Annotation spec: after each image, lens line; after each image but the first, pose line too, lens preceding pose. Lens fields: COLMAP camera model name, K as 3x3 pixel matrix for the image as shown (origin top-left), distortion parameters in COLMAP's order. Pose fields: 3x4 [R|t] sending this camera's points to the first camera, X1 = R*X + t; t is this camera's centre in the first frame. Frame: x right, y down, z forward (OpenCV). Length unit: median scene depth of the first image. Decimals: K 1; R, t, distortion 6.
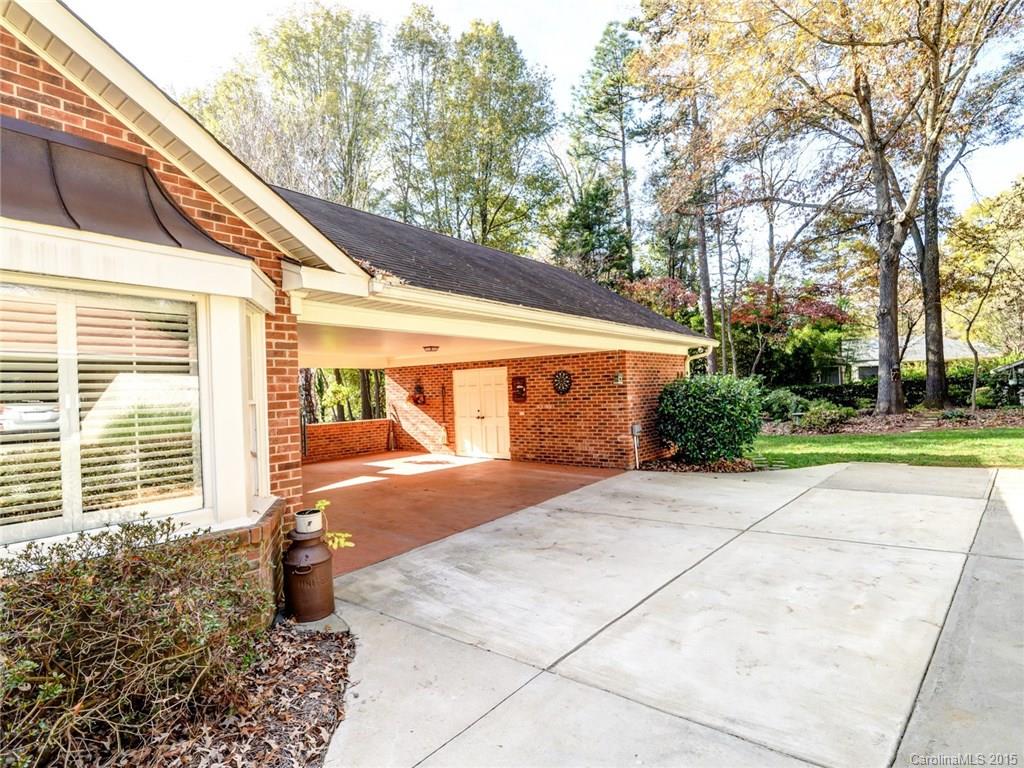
lens RADIAL K [[539.5, 0, 512.0], [0, 539.5, 384.0], [0, 0, 1]] dist [-0.004302, -0.000977]
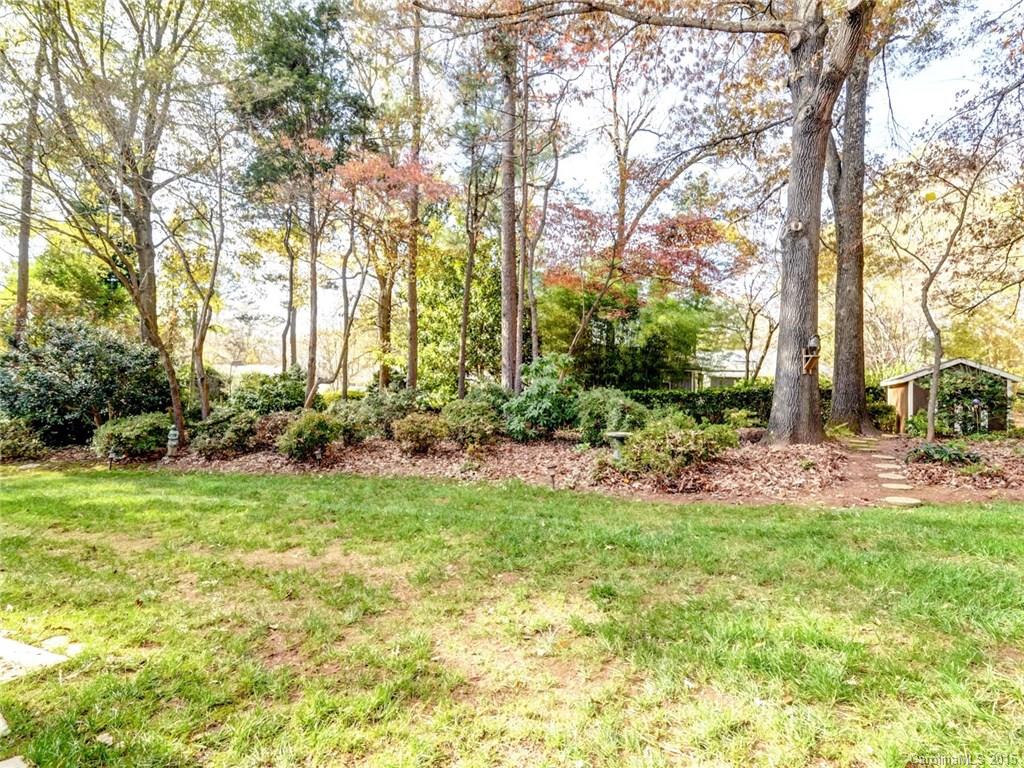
lens RADIAL K [[539.5, 0, 512.0], [0, 539.5, 384.0], [0, 0, 1]] dist [-0.004302, -0.000977]
pose [[0.971122, 0.061618, 0.230491, 0.328430], [-0.060089, 0.998100, -0.013653, 0.024534], [-0.230894, -0.000591, 0.972979, 0.566605]]
